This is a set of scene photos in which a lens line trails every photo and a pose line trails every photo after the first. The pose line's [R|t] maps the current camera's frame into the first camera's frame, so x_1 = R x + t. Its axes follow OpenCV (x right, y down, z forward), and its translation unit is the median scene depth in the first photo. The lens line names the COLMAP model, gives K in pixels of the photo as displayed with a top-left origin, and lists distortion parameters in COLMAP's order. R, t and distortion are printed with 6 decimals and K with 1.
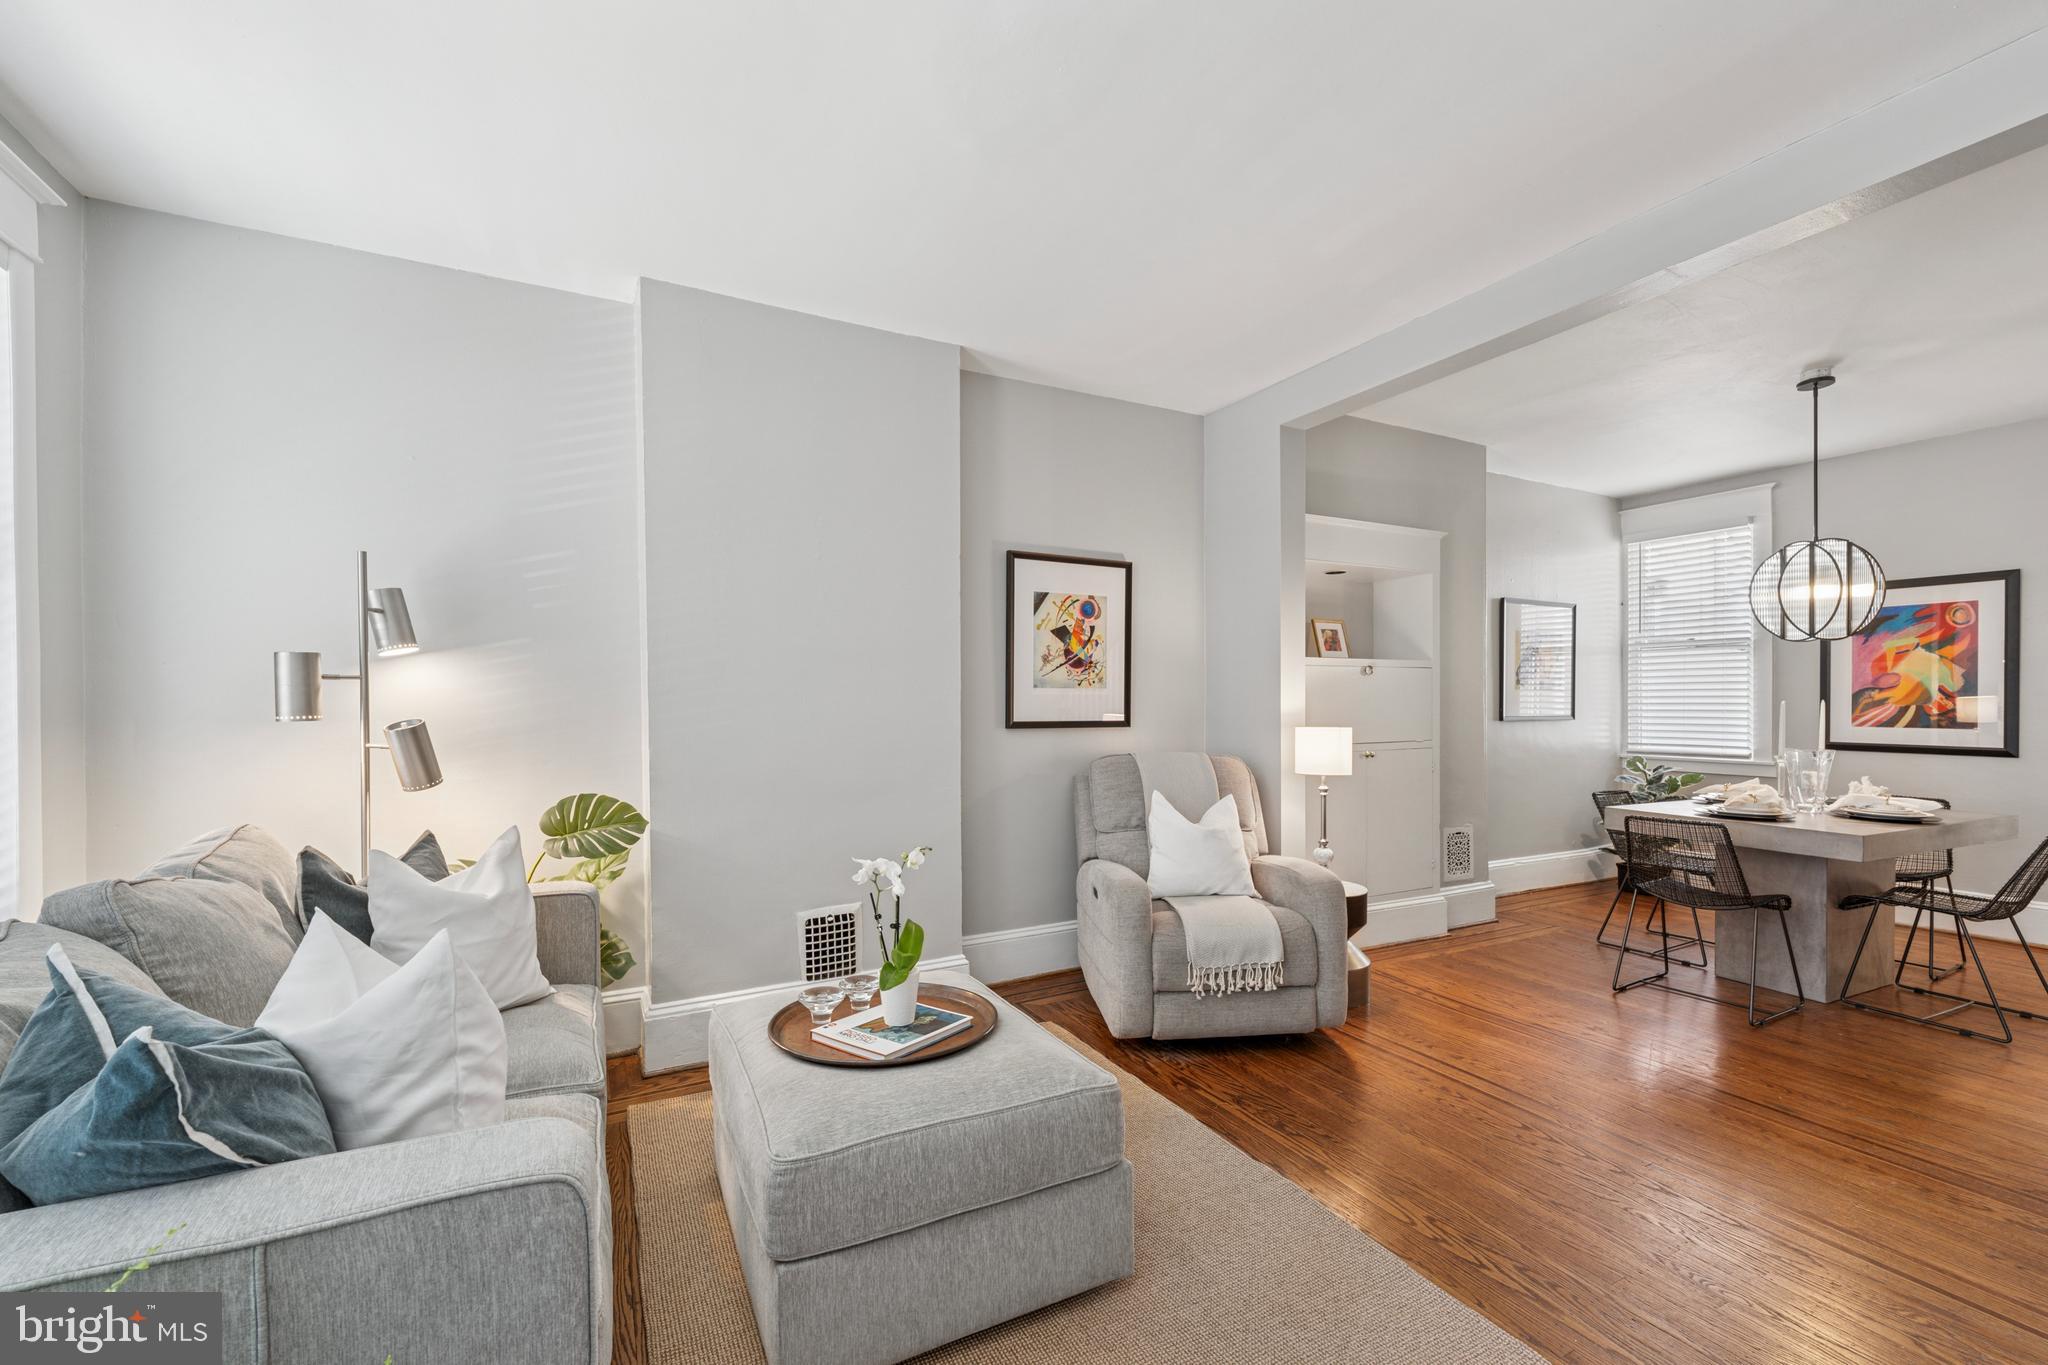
lens RADIAL K [[861.8, 0, 1024.7], [0, 861.8, 691.8], [0, 0, 1]] dist [0.024049, -0.011468]
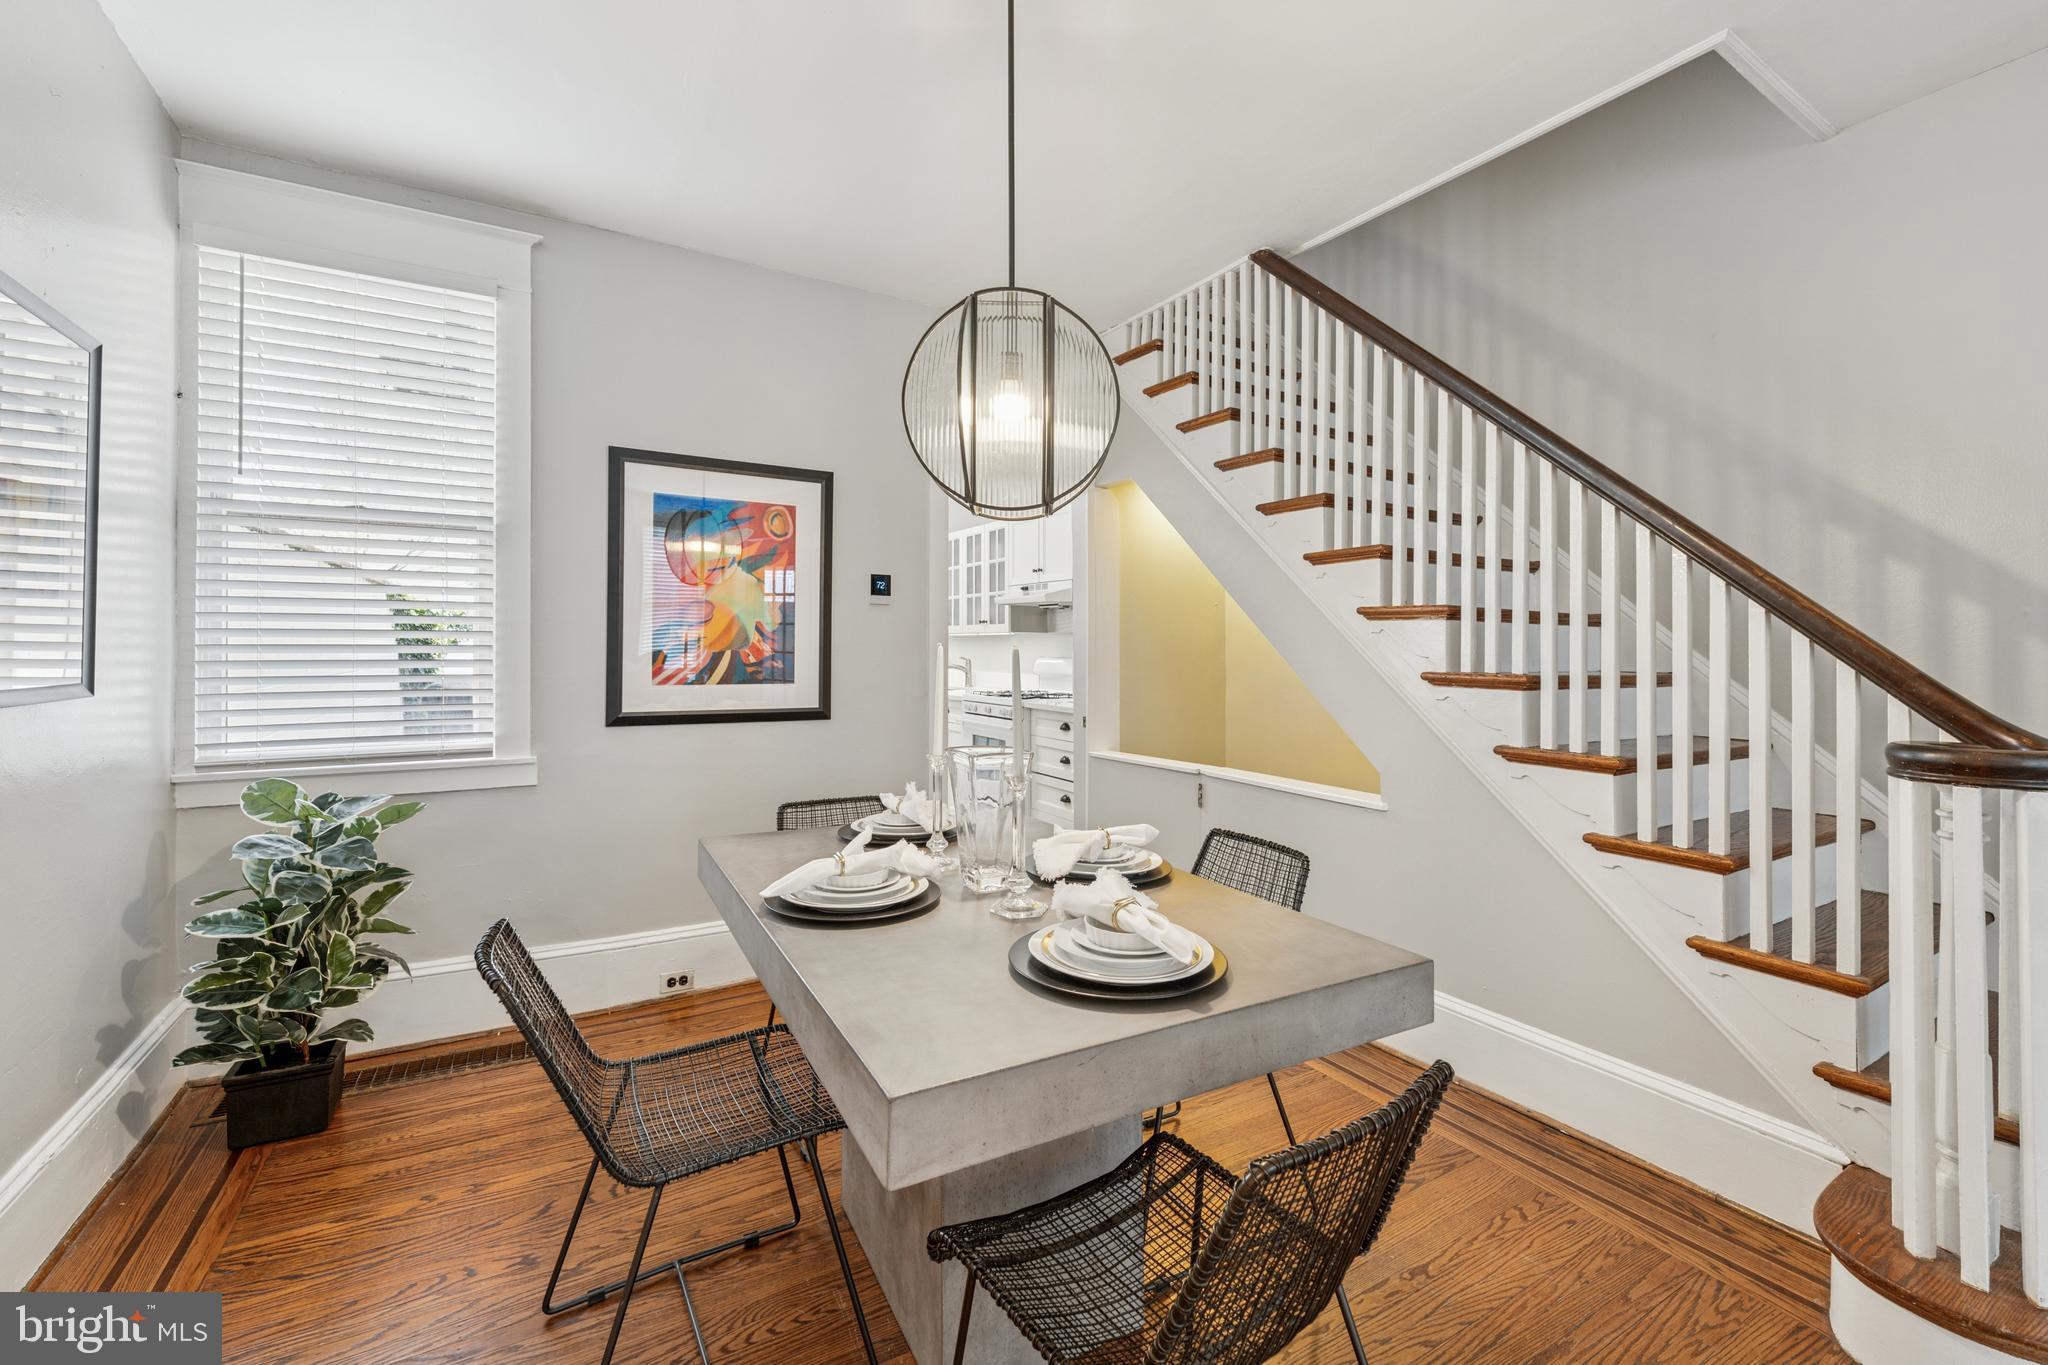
lens RADIAL K [[849.8, 0, 1025.6], [0, 849.8, 651.1], [0, 0, 1]] dist [-0.001557, -0.000508]
pose [[-0.042839, -0.002671, 0.999078, 0.436647], [-0.017970, 0.999837, 0.001902, 0.012683], [-0.998920, -0.017872, -0.042880, 0.967226]]
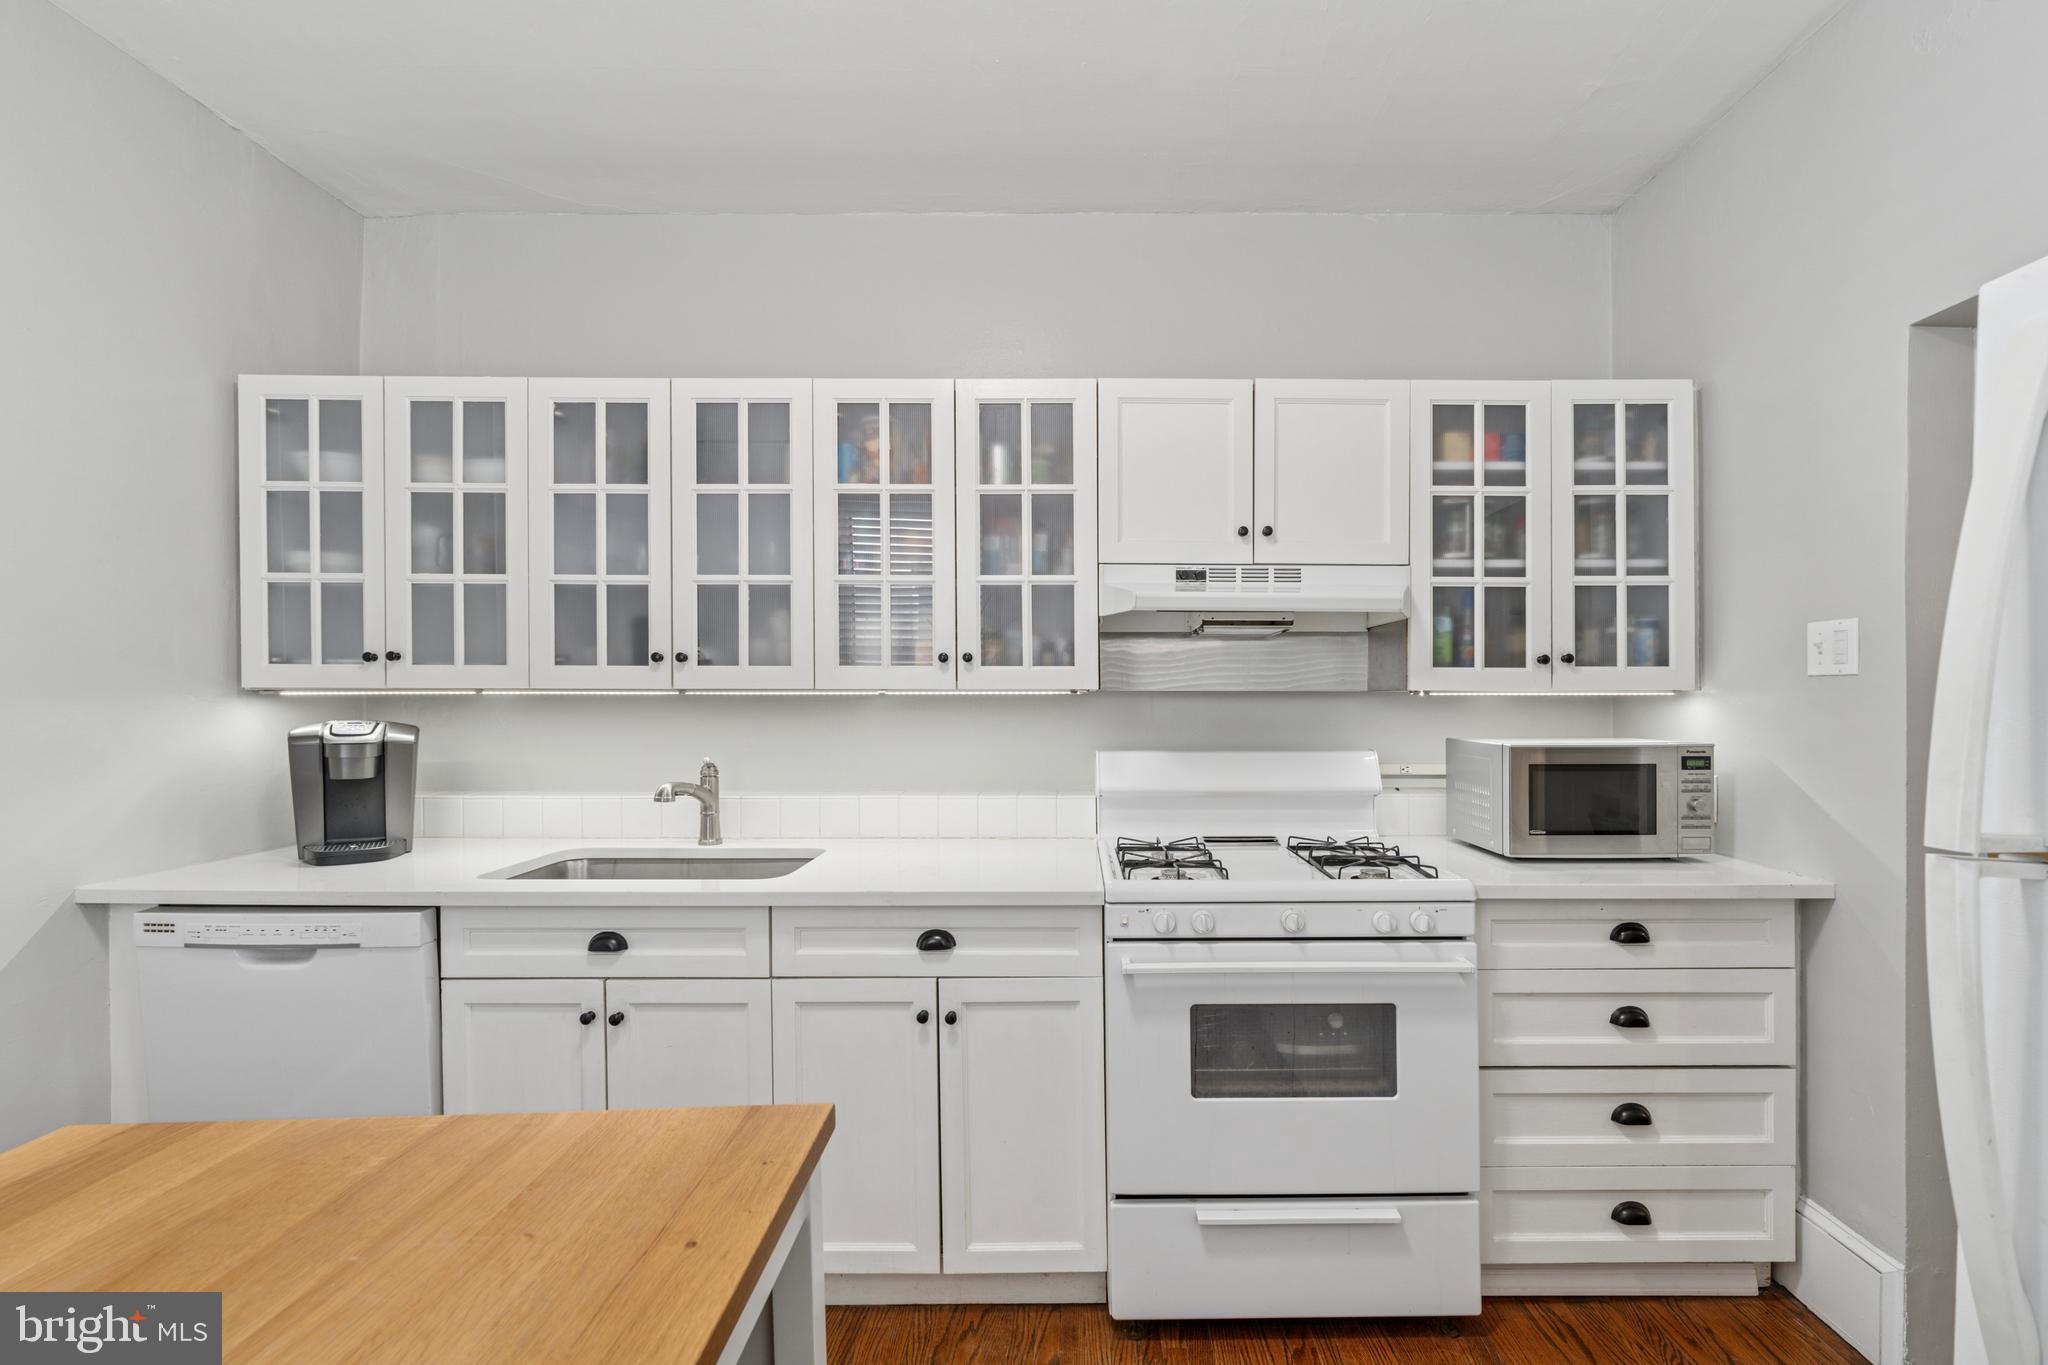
lens RADIAL K [[897.8, 0, 1025.7], [0, 897.8, 716.8], [0, 0, 1]] dist [0.000834, 0.000503]
pose [[-0.888784, 0.009791, 0.458221, 1.647063], [-0.003531, 0.999596, -0.028207, 0.020672], [-0.458312, -0.026688, -0.888391, 1.464159]]
